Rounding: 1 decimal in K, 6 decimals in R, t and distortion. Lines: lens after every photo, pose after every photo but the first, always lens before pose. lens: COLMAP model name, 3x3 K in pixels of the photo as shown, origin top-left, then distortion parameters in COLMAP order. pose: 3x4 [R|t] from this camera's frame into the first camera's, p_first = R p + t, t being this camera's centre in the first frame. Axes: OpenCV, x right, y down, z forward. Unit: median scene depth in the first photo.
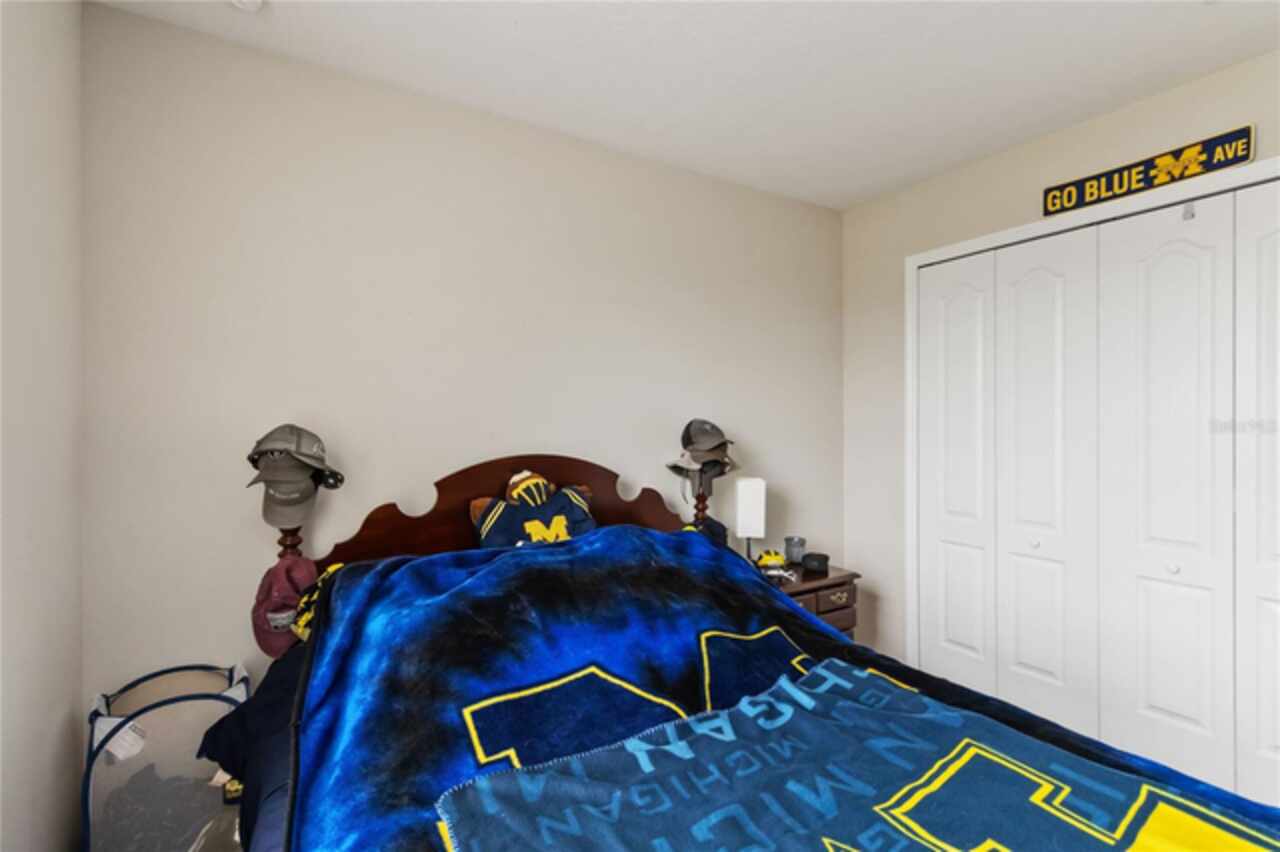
lens RADIAL K [[593.4, 0, 640.0], [0, 593.4, 426.0], [0, 0, 1]] dist [0.000152, -0.000015]
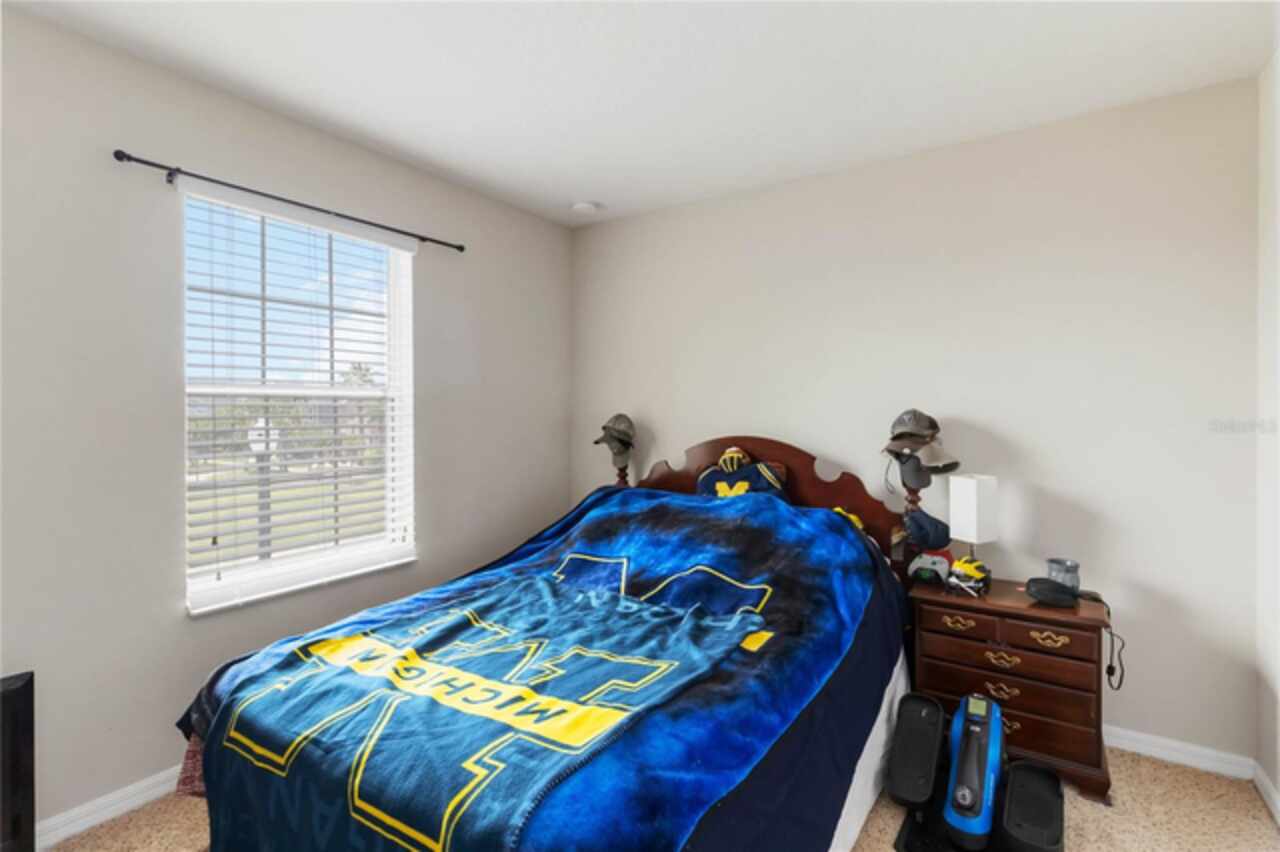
lens RADIAL K [[593.4, 0, 640.0], [0, 593.4, 426.0], [0, 0, 1]] dist [0.000152, -0.000015]
pose [[0.429601, 0.024743, -0.902680, 0.920826], [-0.010844, 0.999694, 0.022242, -0.001158], [0.902954, 0.000234, 0.429738, 0.206595]]
